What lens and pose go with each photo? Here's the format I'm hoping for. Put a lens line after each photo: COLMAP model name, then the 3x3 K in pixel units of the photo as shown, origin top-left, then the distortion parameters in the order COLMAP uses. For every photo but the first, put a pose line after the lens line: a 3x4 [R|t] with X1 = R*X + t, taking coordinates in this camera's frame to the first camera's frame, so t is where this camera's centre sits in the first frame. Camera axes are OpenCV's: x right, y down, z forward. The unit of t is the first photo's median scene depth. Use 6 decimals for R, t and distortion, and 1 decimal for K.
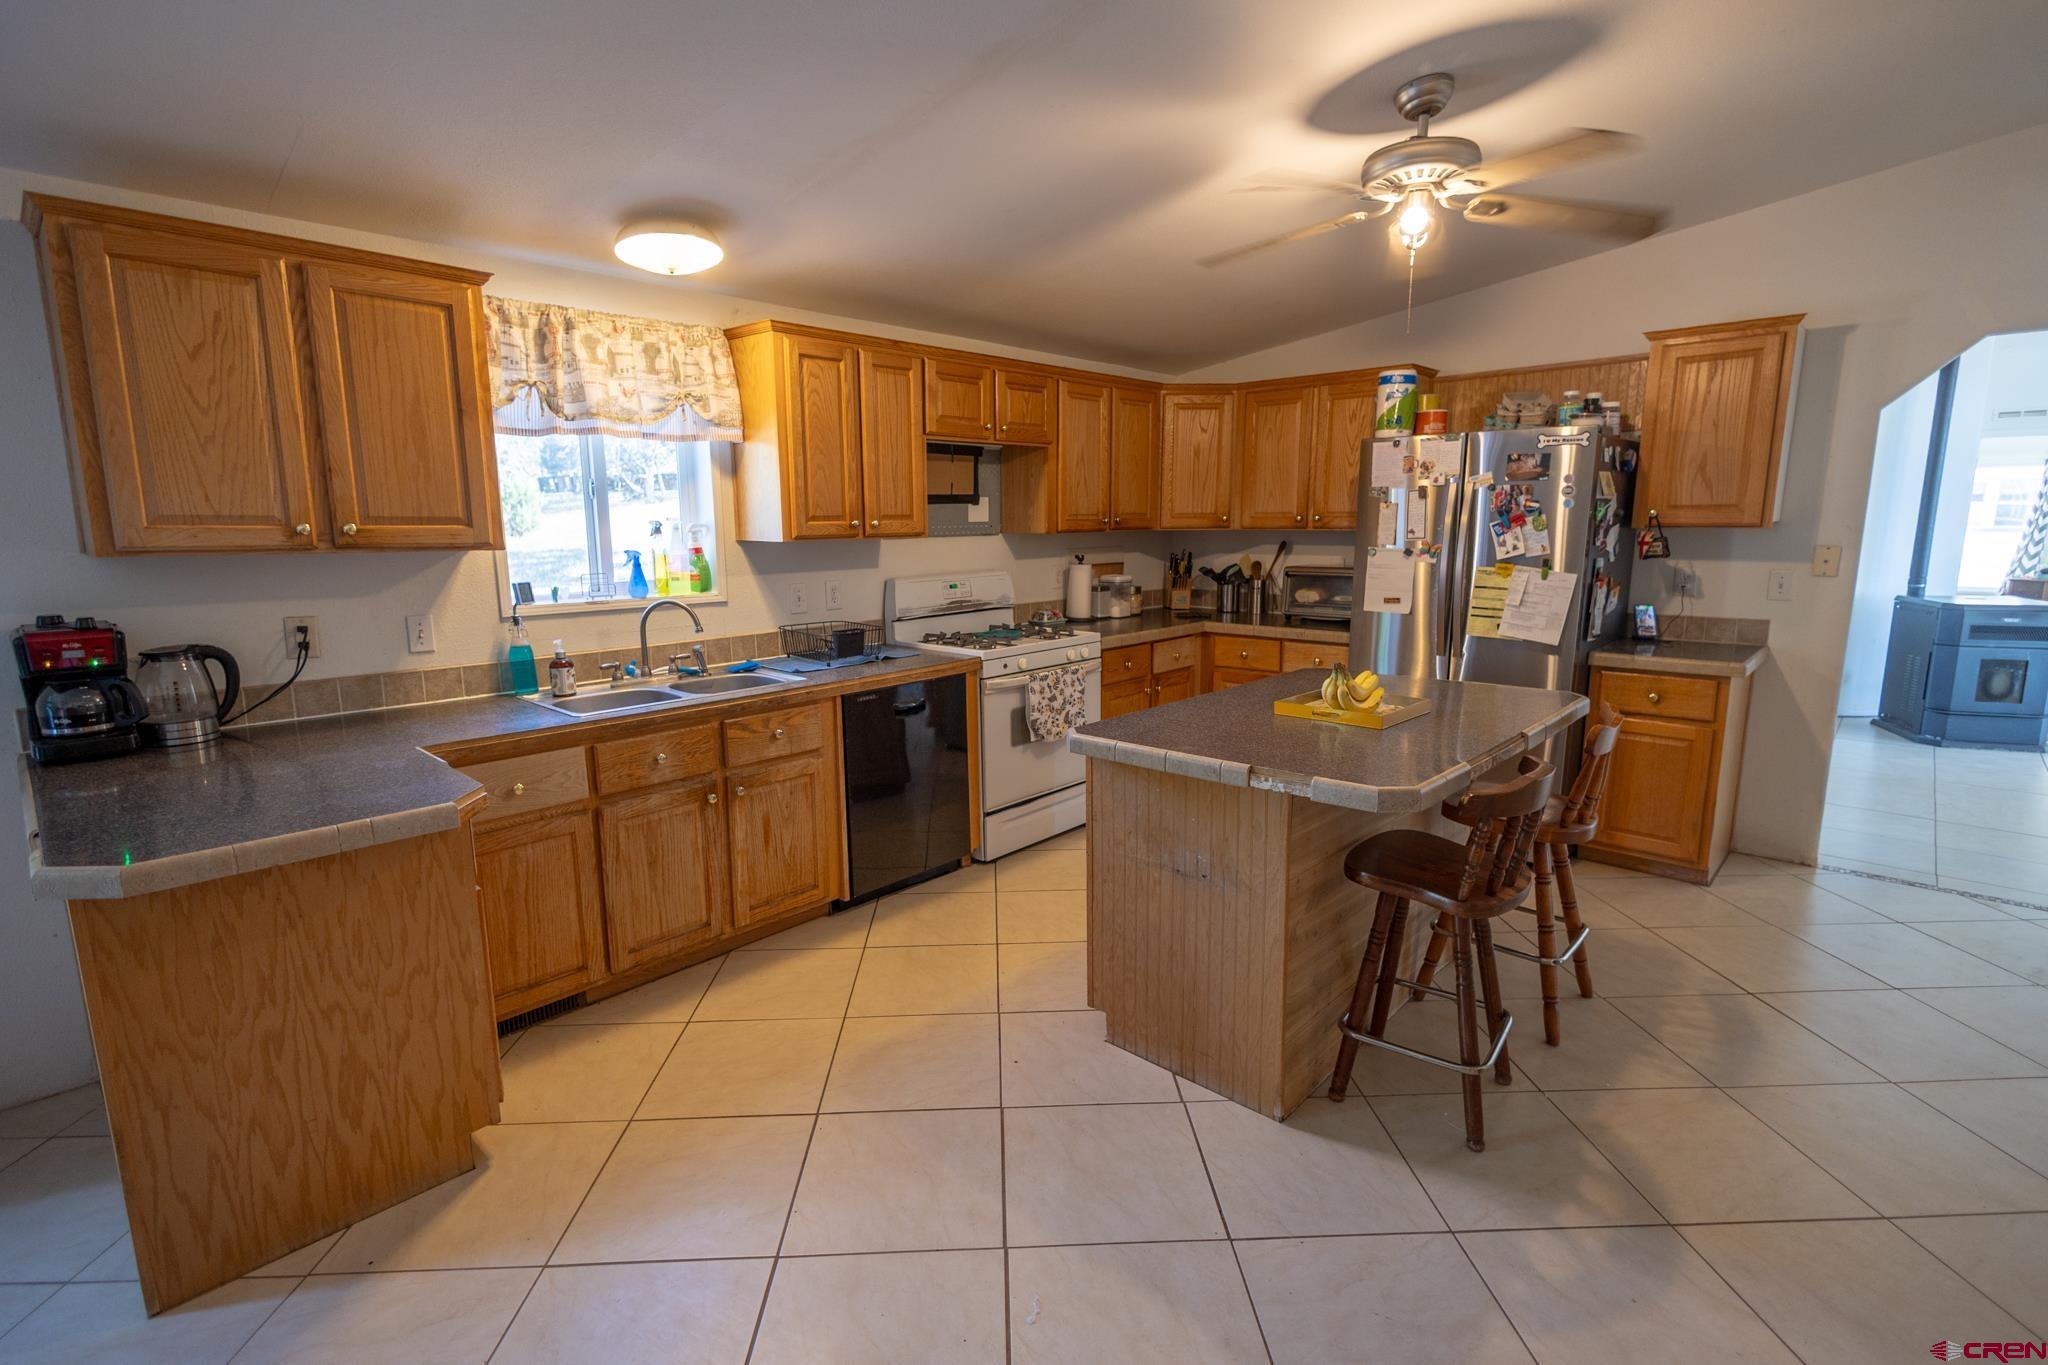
lens RADIAL K [[947.0, 0, 1026.2], [0, 947.0, 678.9], [0, 0, 1]] dist [0.006139, 0.000857]
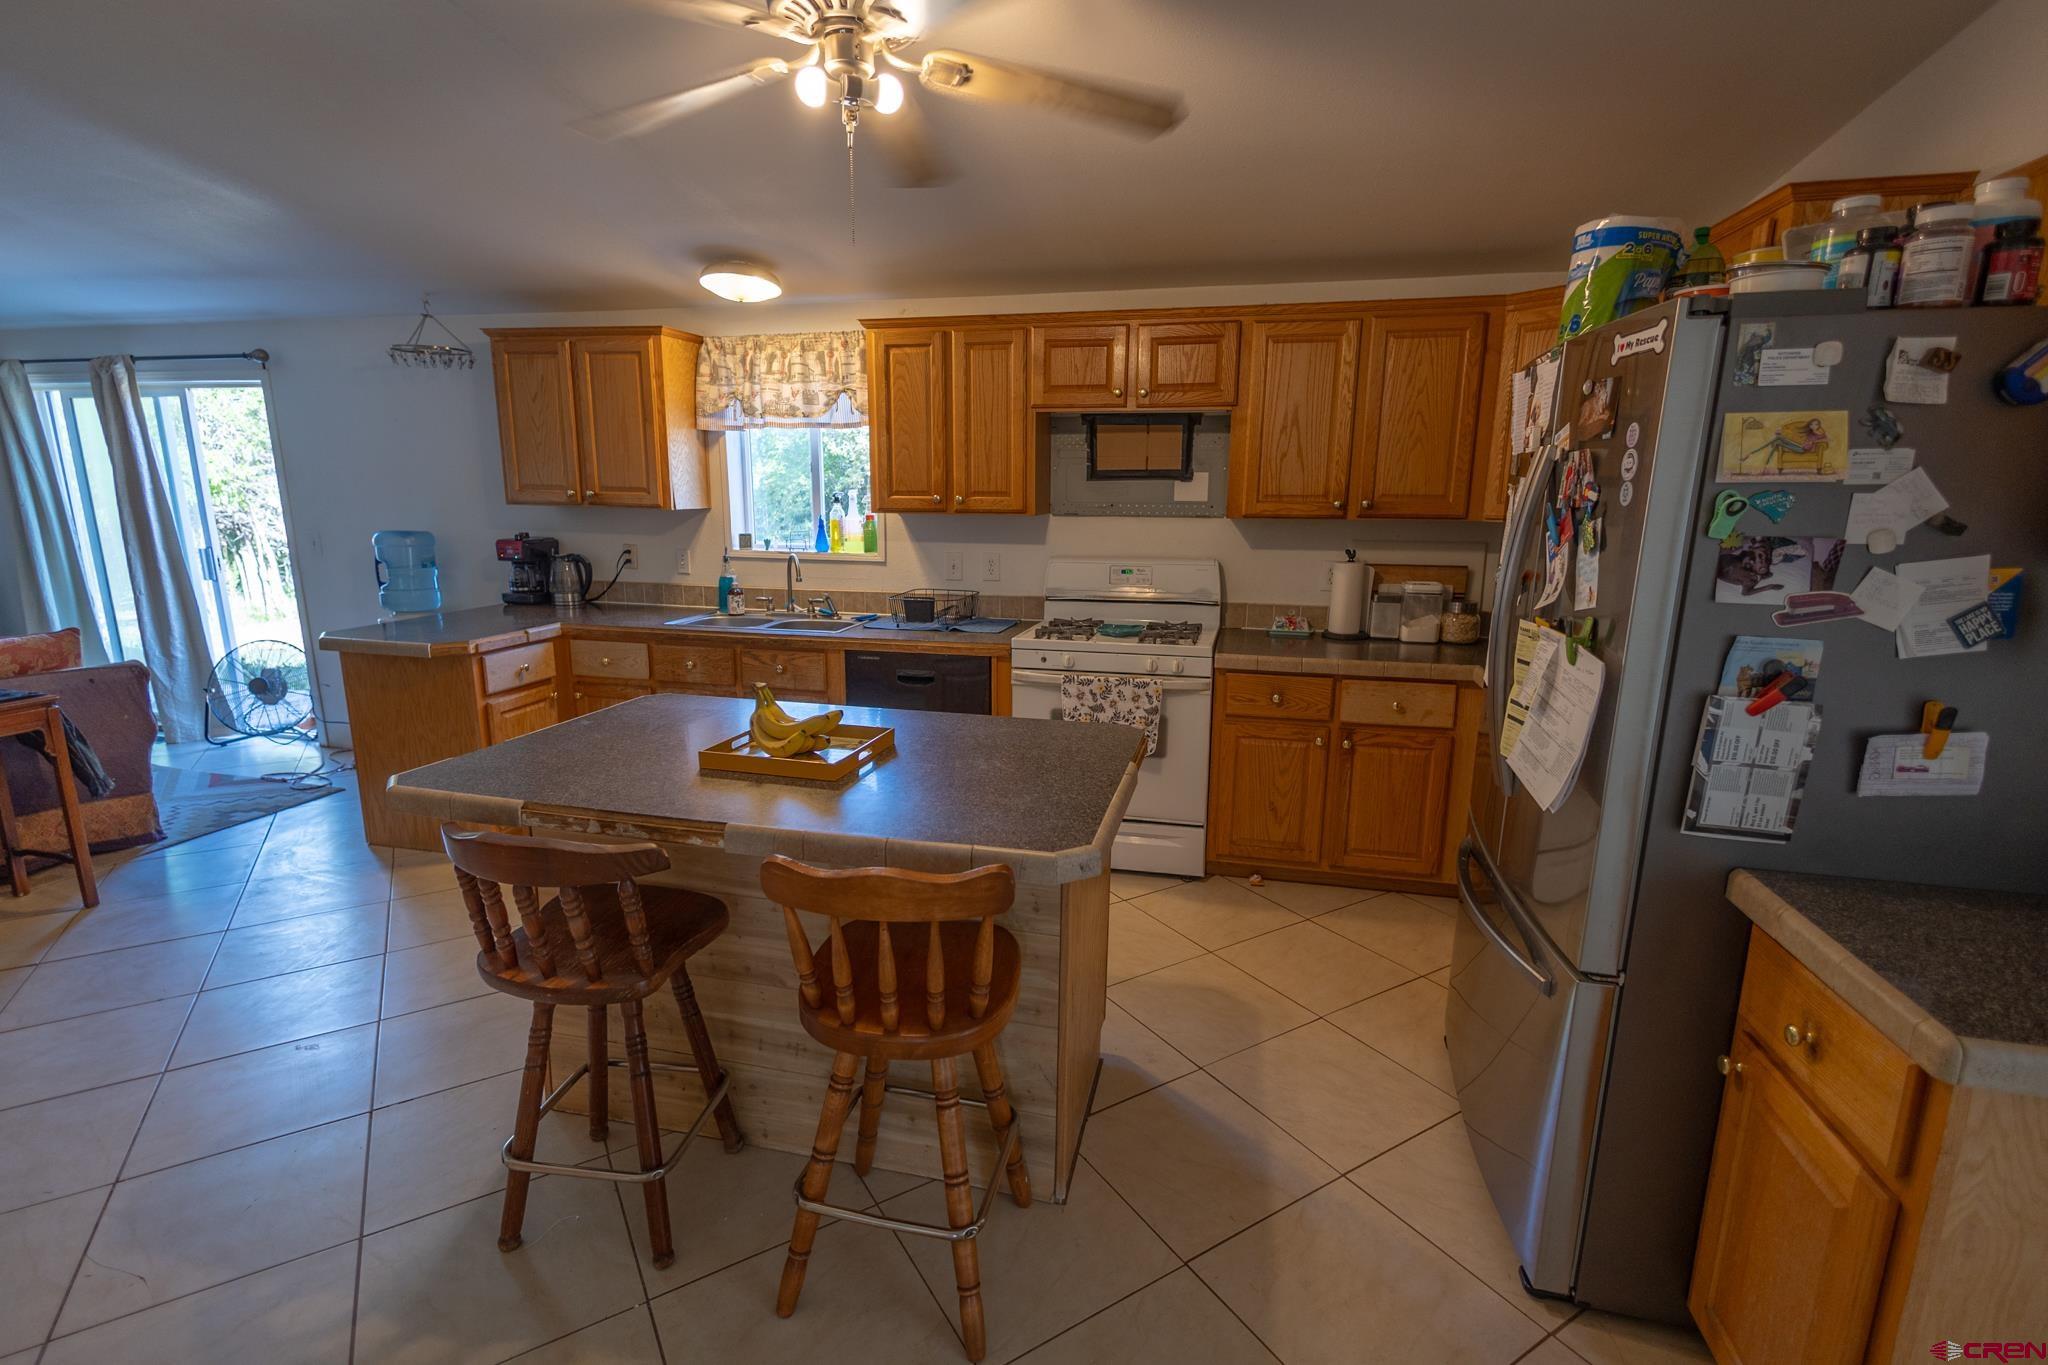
lens RADIAL K [[947.0, 0, 1022.1], [0, 947.0, 682.2], [0, 0, 1]] dist [0.006139, 0.000857]
pose [[0.490110, 0.189957, -0.850710, 0.836537], [-0.160182, 0.978972, 0.126313, -0.116406], [0.856816, 0.074361, 0.510232, 0.576277]]
